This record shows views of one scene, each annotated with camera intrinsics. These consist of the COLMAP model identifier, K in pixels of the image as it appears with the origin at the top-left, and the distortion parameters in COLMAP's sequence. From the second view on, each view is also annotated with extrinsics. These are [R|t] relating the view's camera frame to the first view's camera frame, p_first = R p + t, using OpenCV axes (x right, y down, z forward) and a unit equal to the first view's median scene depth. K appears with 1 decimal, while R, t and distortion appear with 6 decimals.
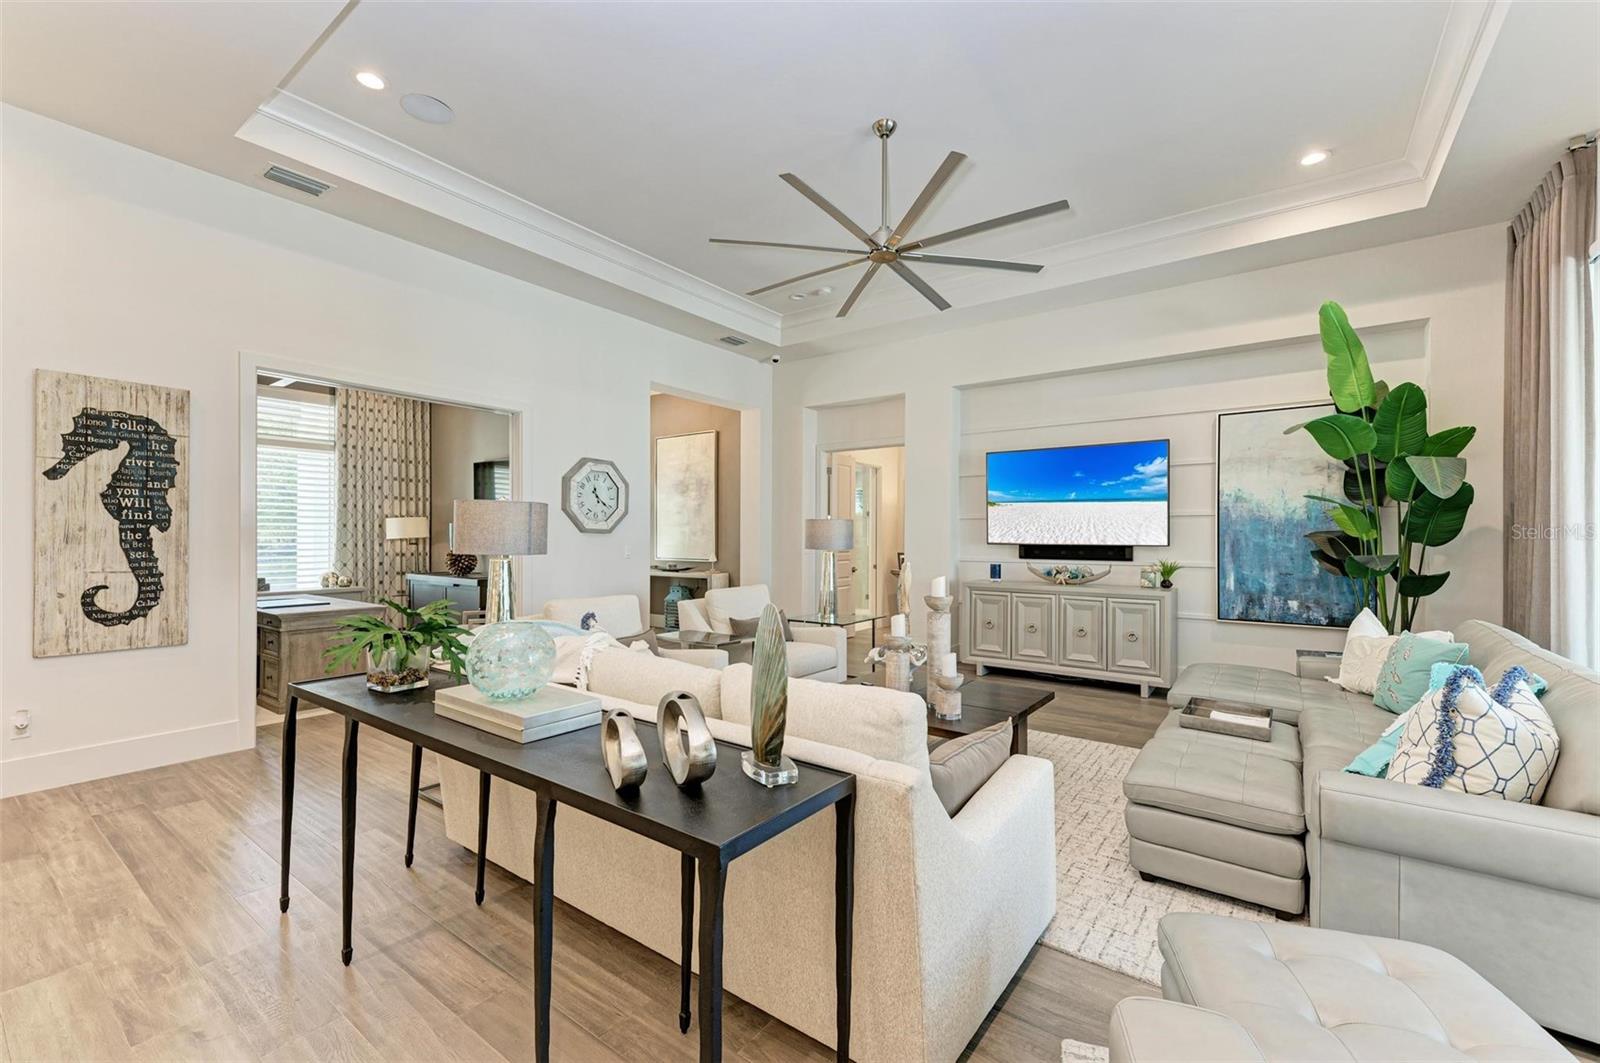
lens RADIAL K [[652.0, 0, 800.0], [0, 652.0, 531.5], [0, 0, 1]] dist [0.019718, -0.006232]
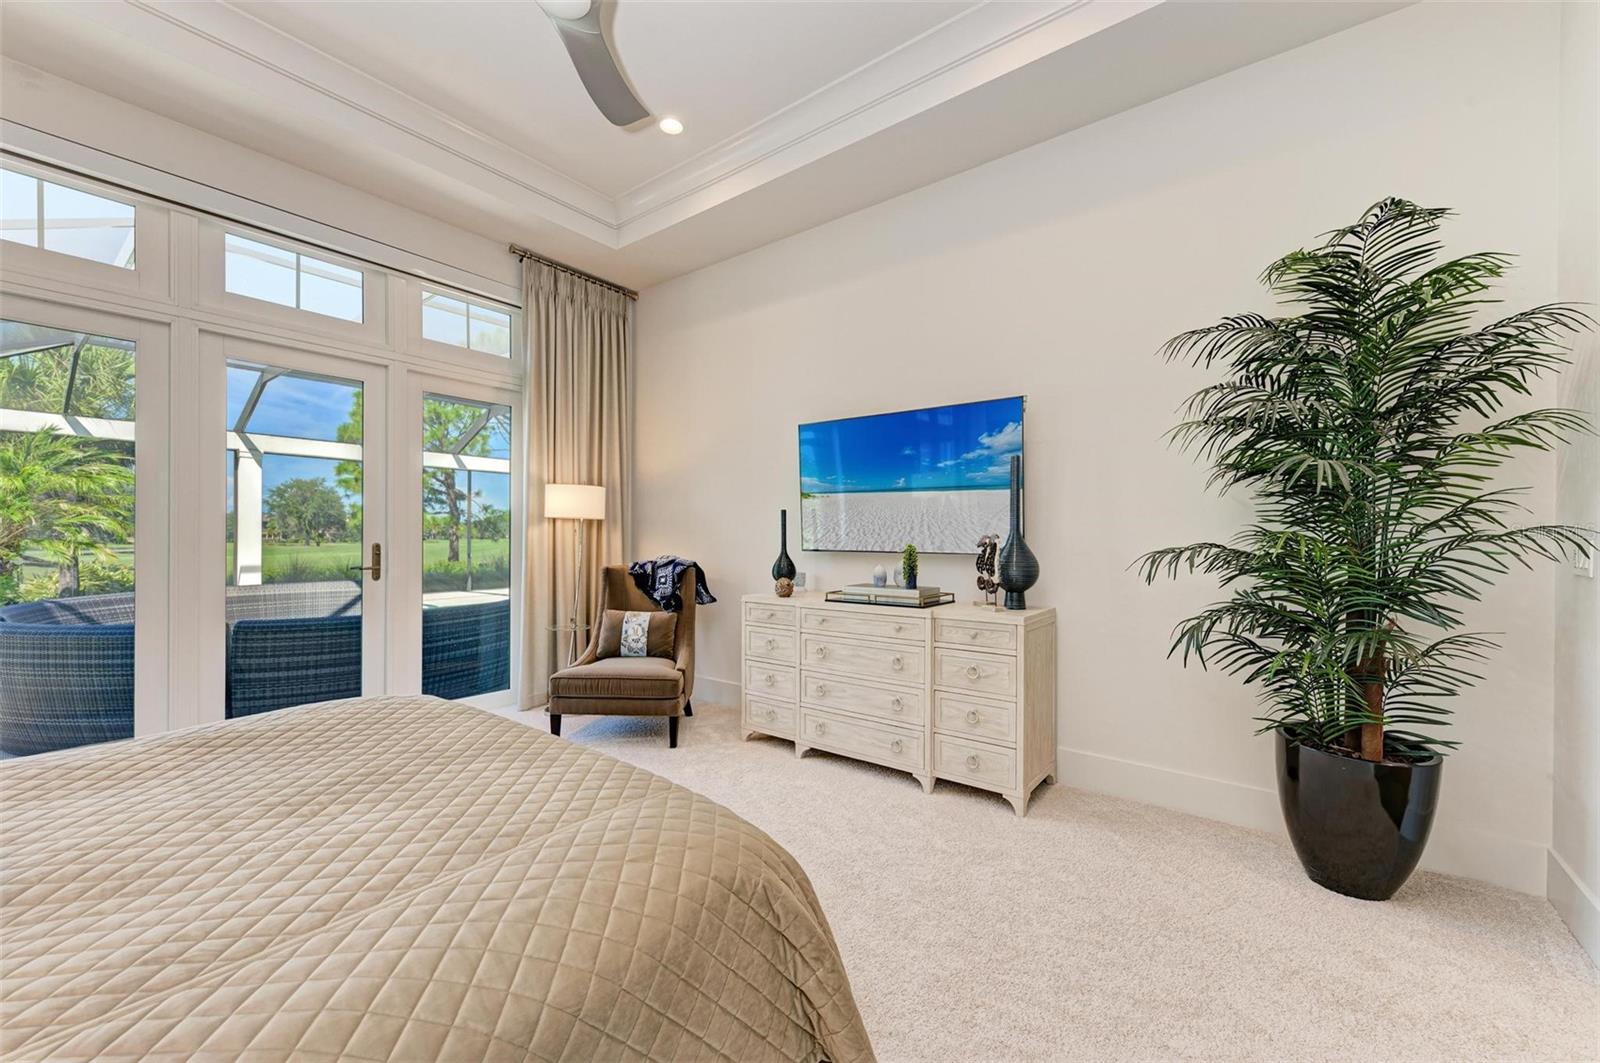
lens RADIAL K [[611.8, 0, 786.5], [0, 611.8, 534.2], [0, 0, 1]] dist [-0.000398, -0.000006]
pose [[0.999058, 0.003509, -0.043243, 0.348791], [-0.003383, 0.999990, 0.002994, -0.001516], [0.043253, -0.002845, 0.999060, 0.373177]]
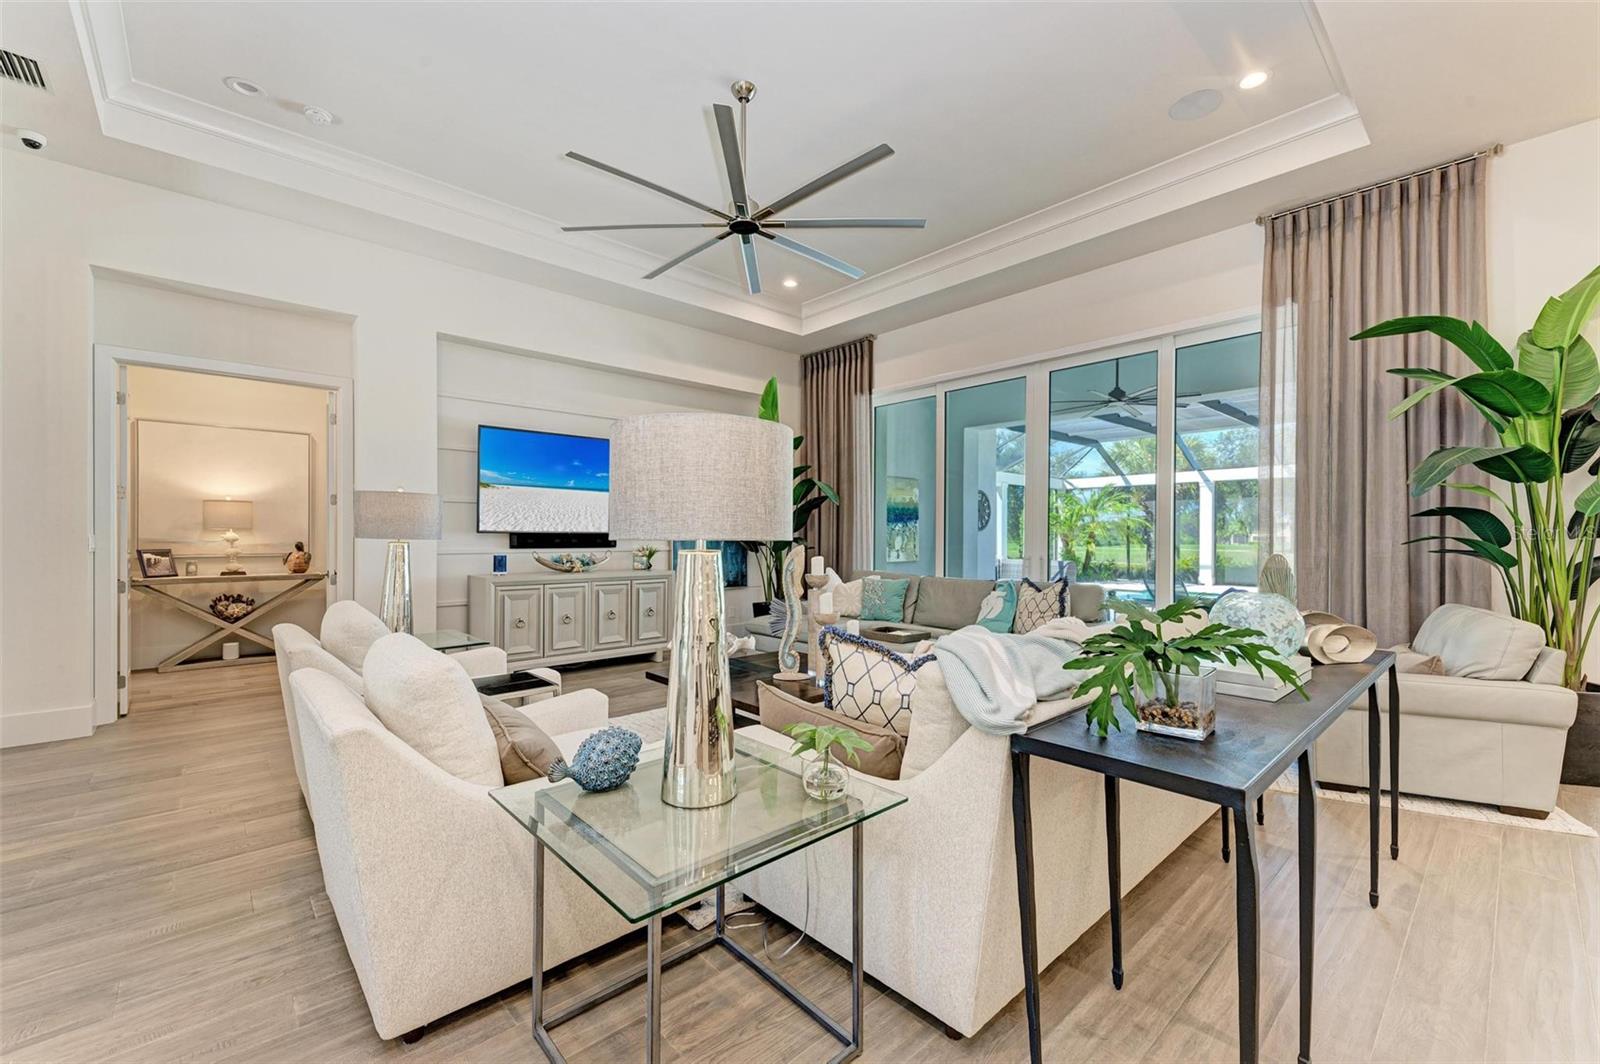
lens RADIAL K [[652.0, 0, 800.0], [0, 652.0, 532.0], [0, 0, 1]] dist [0.019718, -0.006232]
pose [[0.198755, 0.002770, 0.980045, -0.538539], [-0.011275, 0.999936, -0.000540, 0.016738], [-0.979984, -0.010942, 0.198774, 0.491117]]
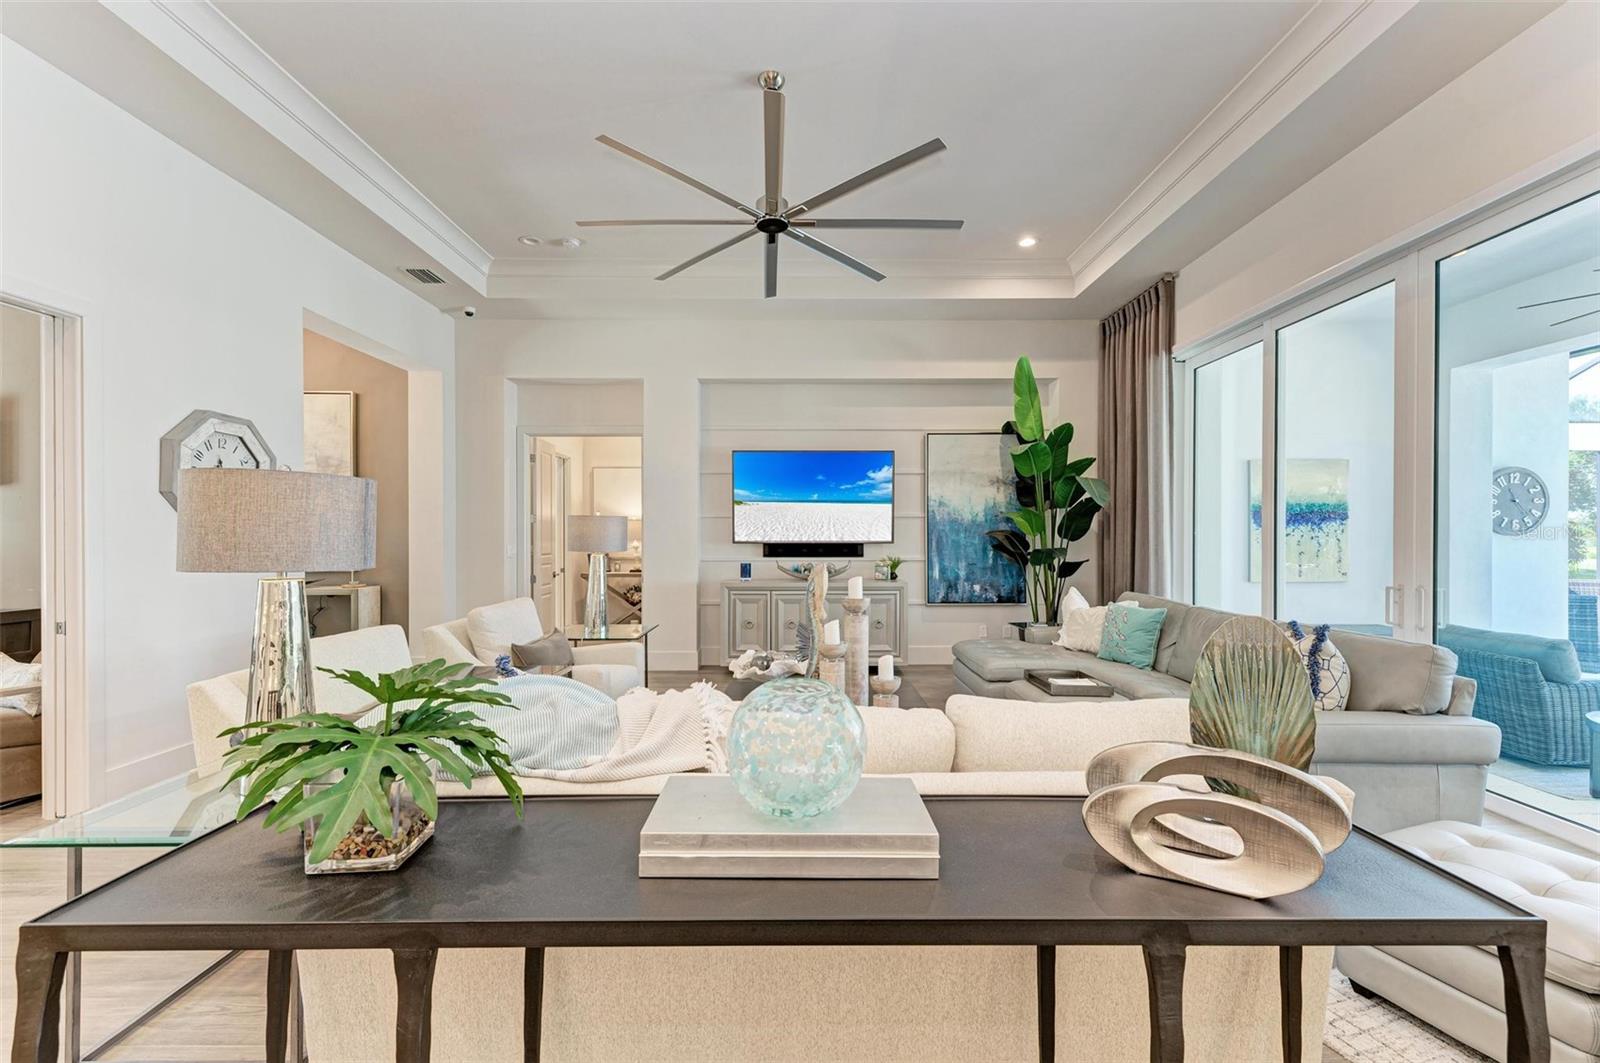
lens RADIAL K [[652.0, 0, 800.0], [0, 652.0, 531.5], [0, 0, 1]] dist [0.019718, -0.006232]
pose [[0.805953, 0.000285, 0.591980, -0.252354], [-0.001085, 0.999999, 0.000997, 0.000755], [-0.591979, -0.001446, 0.805952, 0.167888]]
